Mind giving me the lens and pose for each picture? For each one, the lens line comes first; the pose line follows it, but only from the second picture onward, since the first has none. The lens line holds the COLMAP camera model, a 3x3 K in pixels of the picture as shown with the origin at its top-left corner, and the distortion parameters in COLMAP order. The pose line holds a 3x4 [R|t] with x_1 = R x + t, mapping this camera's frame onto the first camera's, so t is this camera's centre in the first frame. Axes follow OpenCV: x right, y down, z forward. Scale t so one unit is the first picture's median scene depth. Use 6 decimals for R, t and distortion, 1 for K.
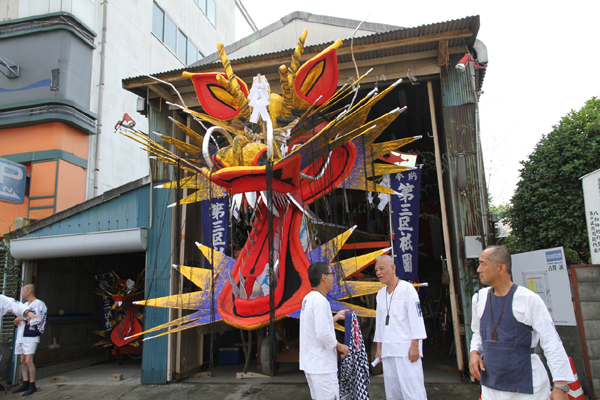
lens RADIAL K [[506.2, 0, 300.0], [0, 506.2, 200.0], [0, 0, 1]] dist [-0.108738, 0.189681]
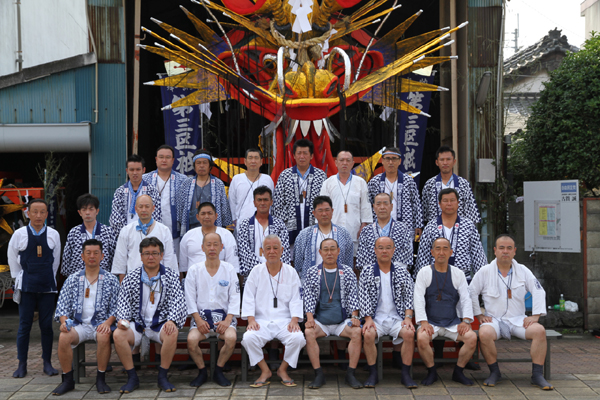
lens RADIAL K [[1150.6, 0, 300.0], [0, 1150.6, 200.0], [0, 0, 1]] dist [0.225108, -0.220920]
pose [[0.947679, 0.027096, 0.318072, -0.736699], [-0.089269, 0.979133, 0.182562, -0.237070], [-0.306489, -0.201405, 0.930323, -1.015092]]
